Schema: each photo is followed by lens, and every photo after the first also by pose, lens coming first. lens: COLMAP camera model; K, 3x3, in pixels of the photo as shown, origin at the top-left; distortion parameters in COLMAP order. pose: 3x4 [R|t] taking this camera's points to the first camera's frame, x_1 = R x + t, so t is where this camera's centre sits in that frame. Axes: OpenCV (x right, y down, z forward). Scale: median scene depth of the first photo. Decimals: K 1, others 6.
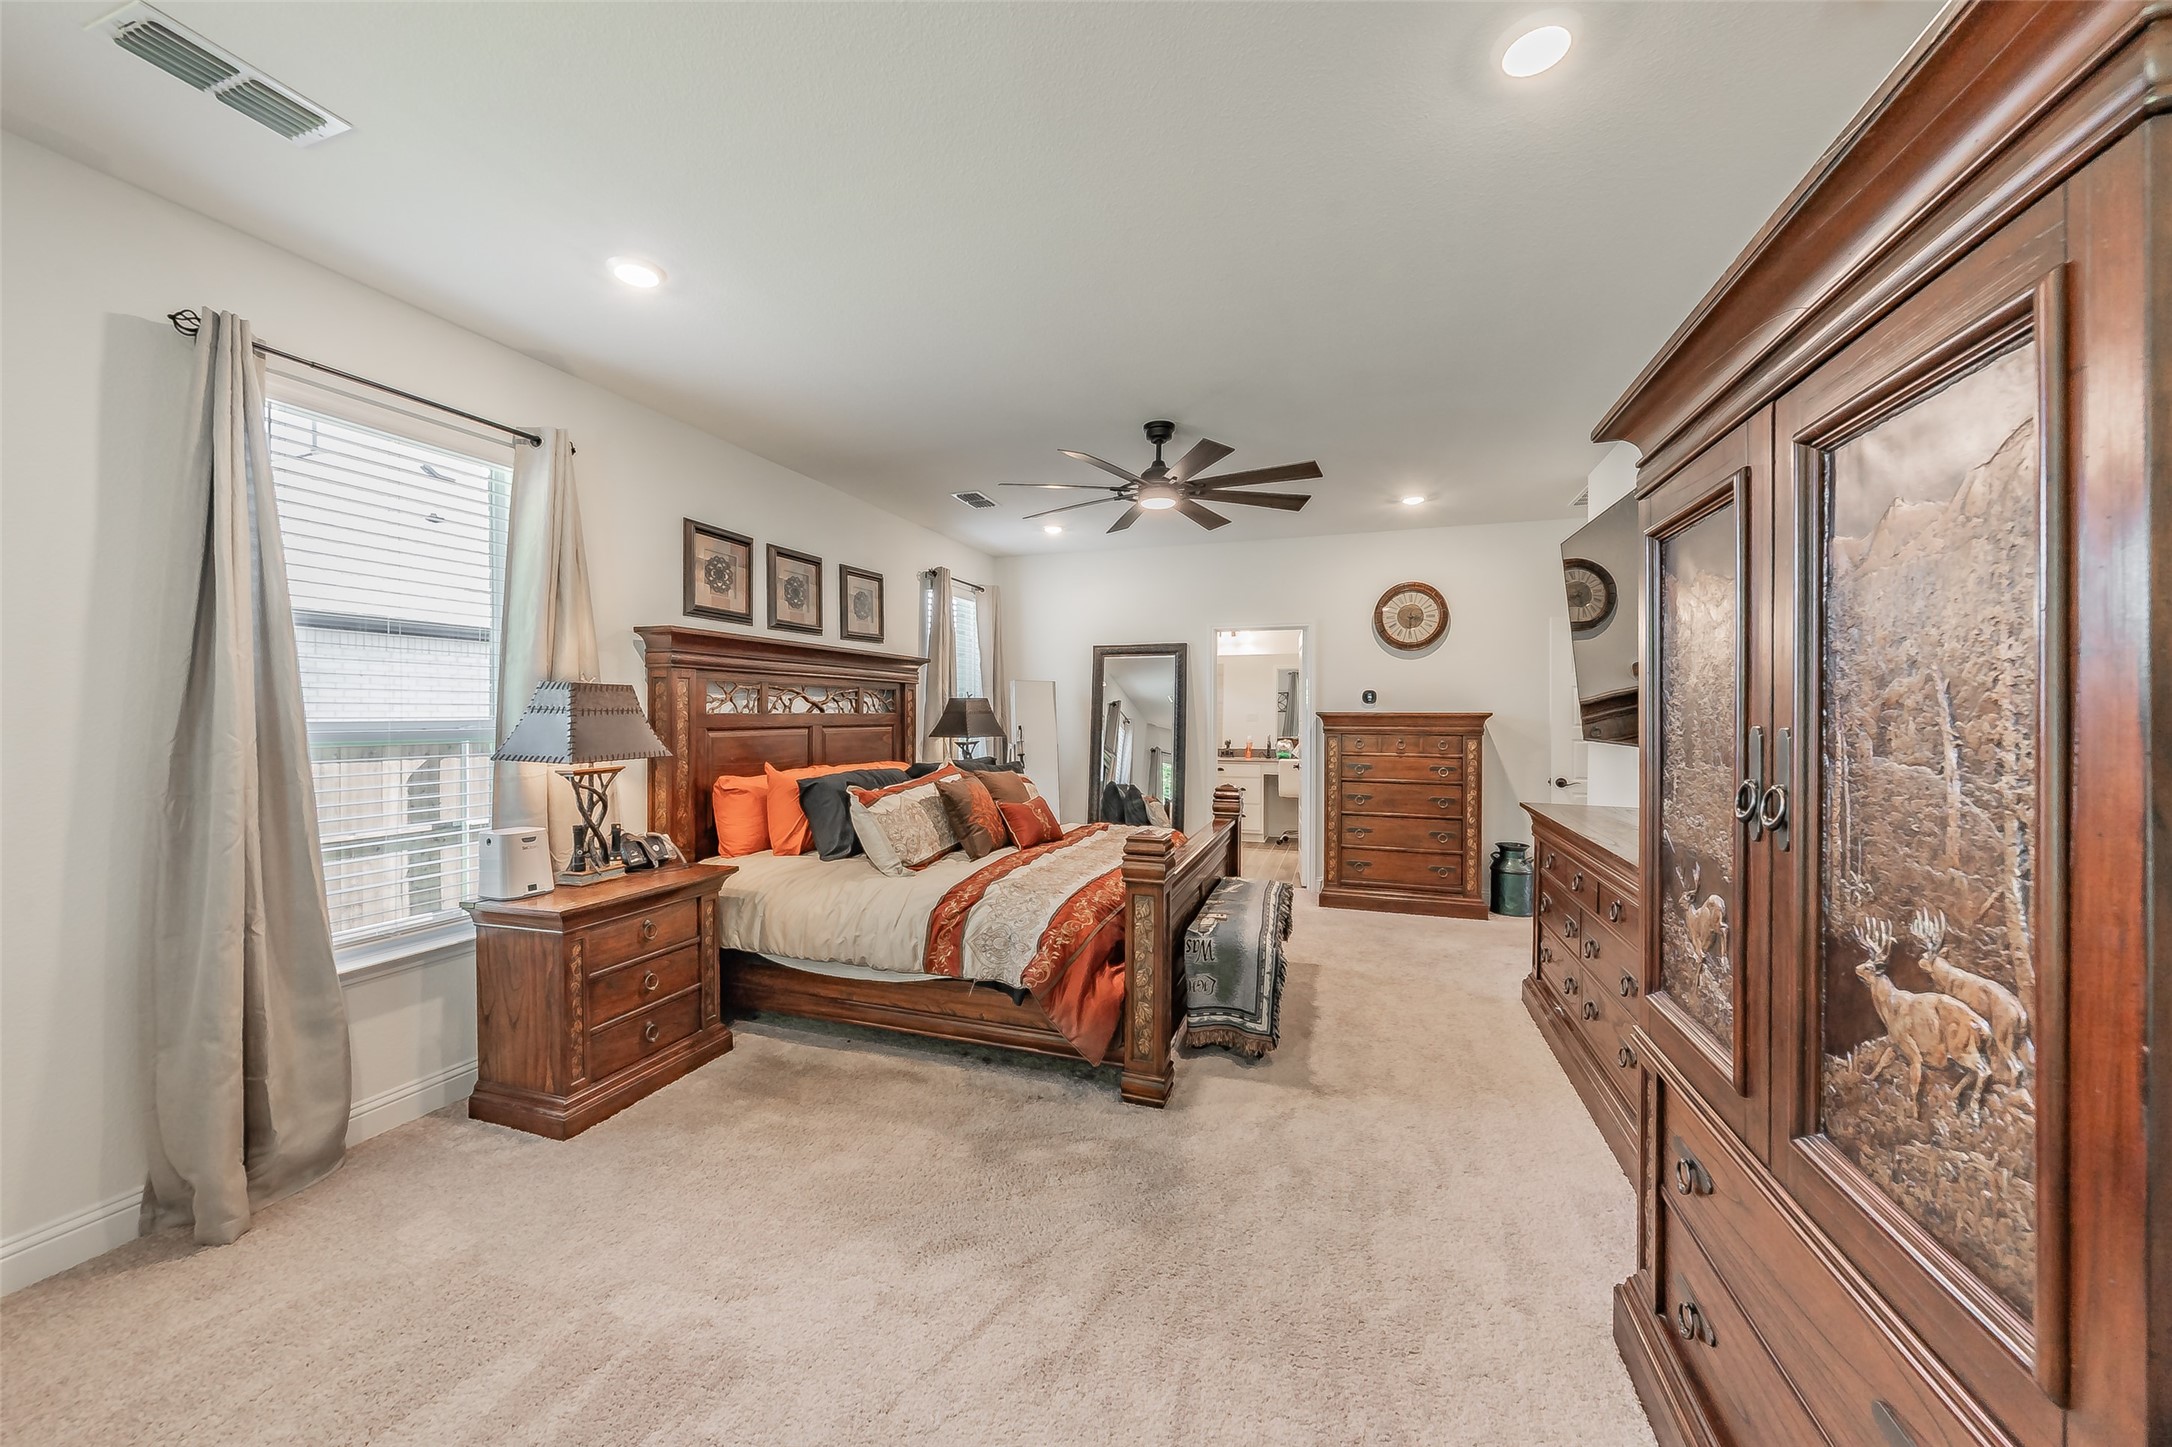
lens RADIAL K [[771.3, 0, 1093.2], [0, 771.3, 712.4], [0, 0, 1]] dist [0.000822, 0.001468]
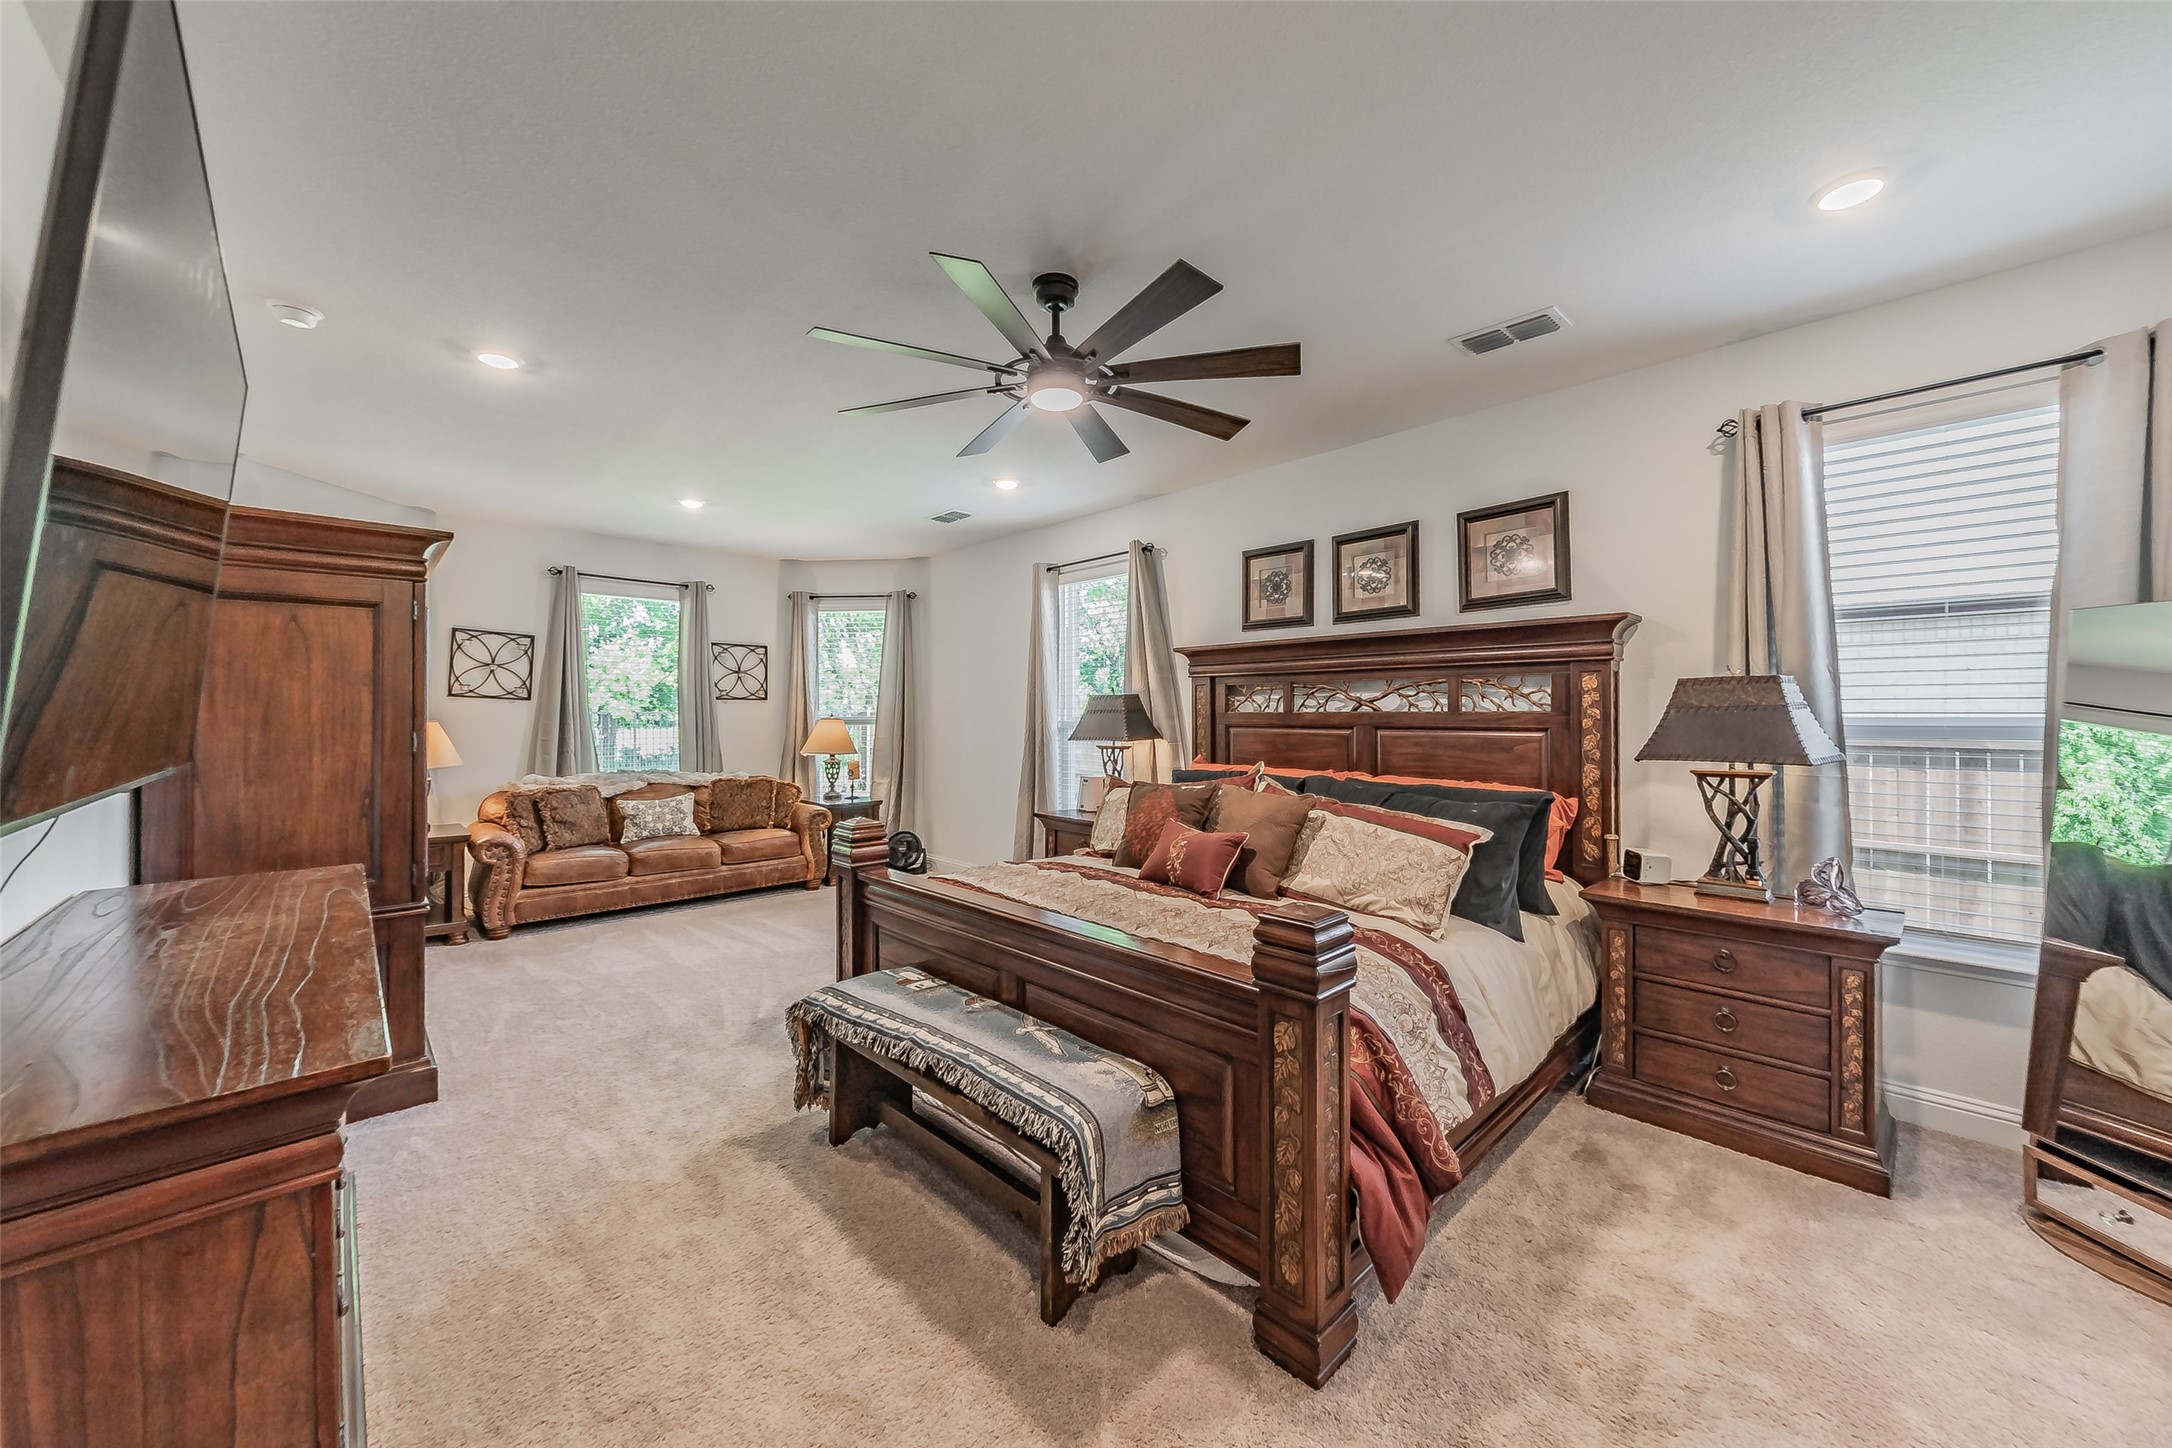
lens RADIAL K [[794.6, 0, 1079.1], [0, 794.6, 704.8], [0, 0, 1]] dist [0.000764, 0.000000]
pose [[-0.471799, -0.006453, -0.881682, 0.670327], [0.002433, 0.999960, -0.008620, 0.000004], [0.881703, -0.006212, -0.471765, 1.311110]]
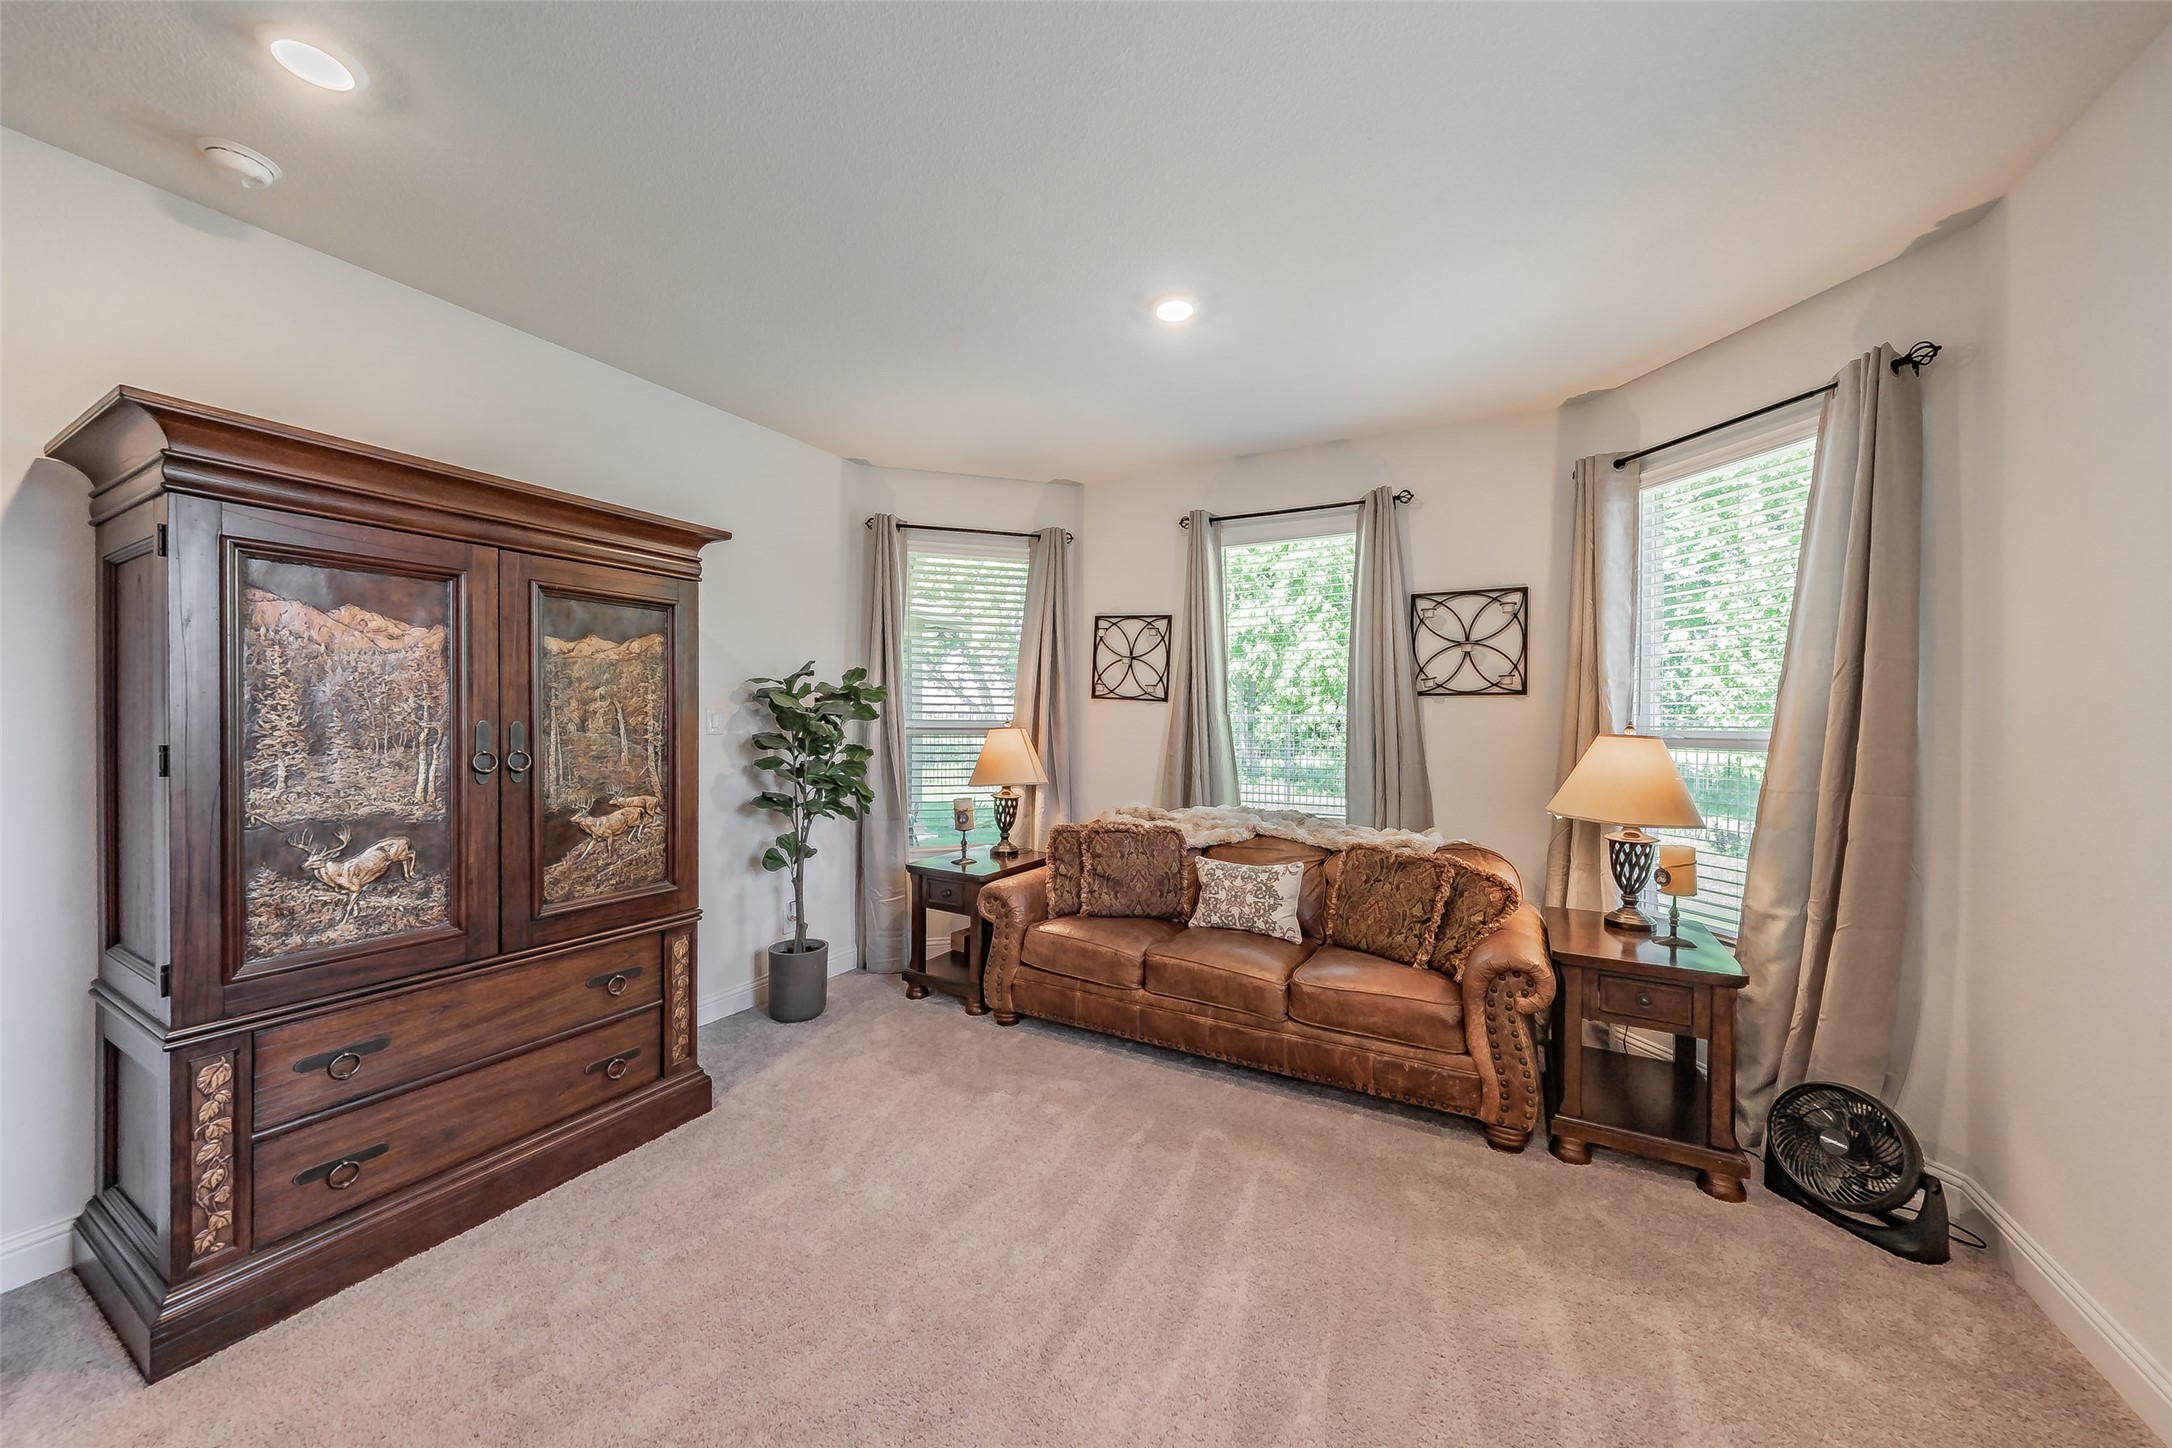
lens RADIAL K [[763.9, 0, 1103.2], [0, 763.9, 725.7], [0, 0, 1]] dist [0.000190, -0.000214]
pose [[-0.986205, -0.005394, 0.165443, -0.256905], [-0.004342, 0.999968, 0.006717, 0.002949], [-0.165474, 0.005906, -0.986197, 0.770185]]
